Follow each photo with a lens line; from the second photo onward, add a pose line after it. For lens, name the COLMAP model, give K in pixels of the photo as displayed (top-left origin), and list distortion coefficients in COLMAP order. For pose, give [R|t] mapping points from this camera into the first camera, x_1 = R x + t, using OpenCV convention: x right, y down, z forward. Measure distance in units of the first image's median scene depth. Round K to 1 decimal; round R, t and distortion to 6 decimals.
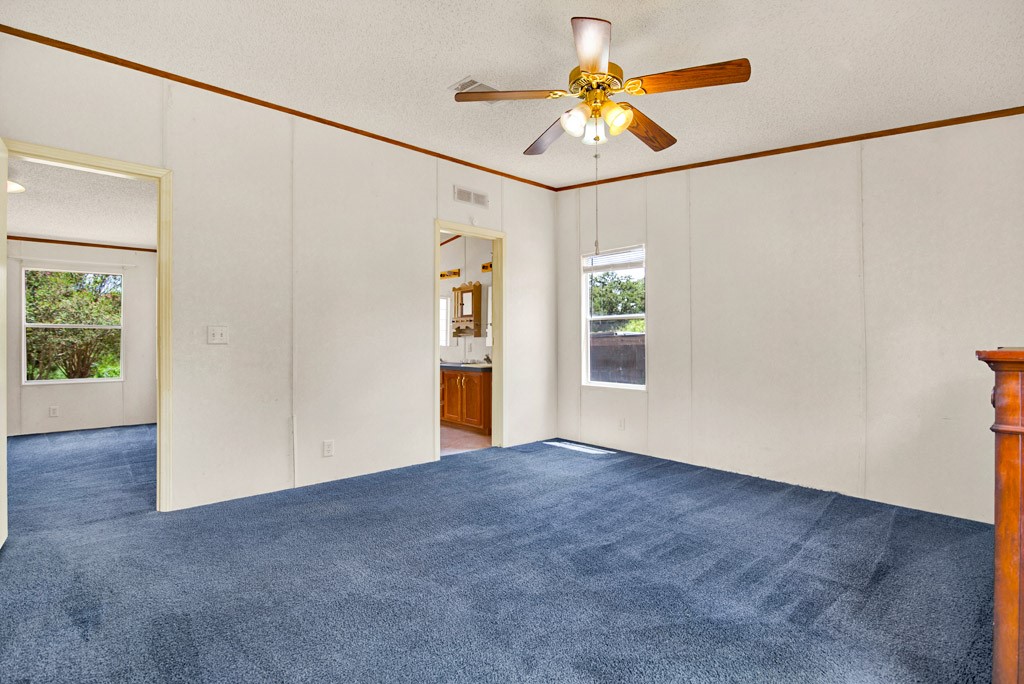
lens RADIAL K [[479.6, 0, 514.9], [0, 479.6, 341.3], [0, 0, 1]] dist [-0.014763, -0.000798]
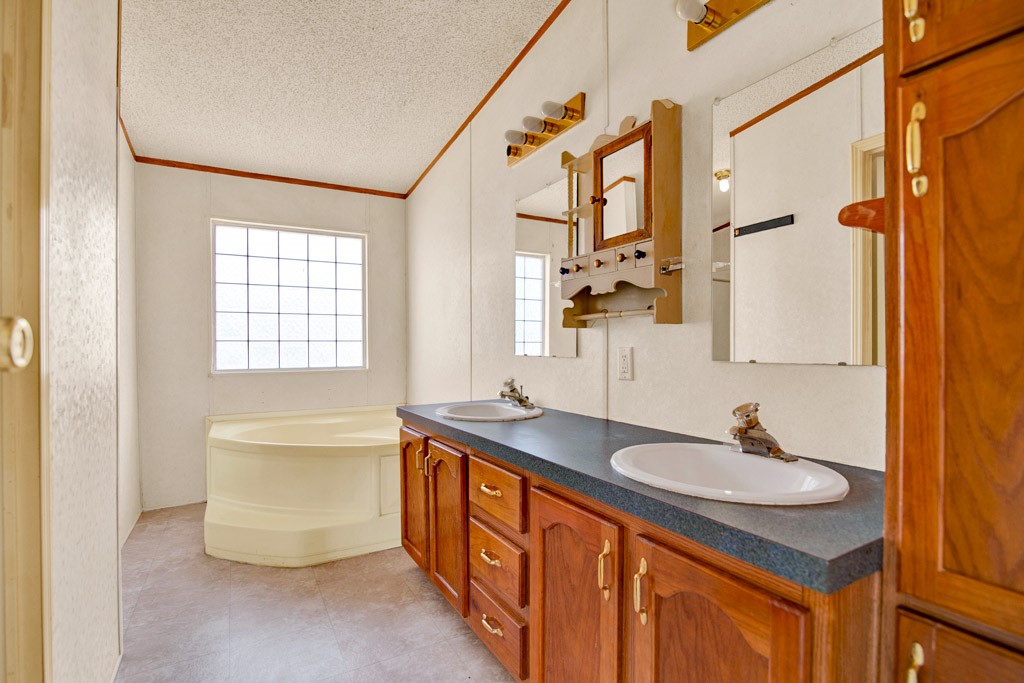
lens RADIAL K [[479.6, 0, 512.5], [0, 479.6, 346.7], [0, 0, 1]] dist [-0.014763, -0.000798]
pose [[0.978133, -0.001443, -0.207974, -0.102195], [0.001572, 0.999999, 0.000452, 0.003037], [0.207973, -0.000769, 0.978134, 0.734456]]
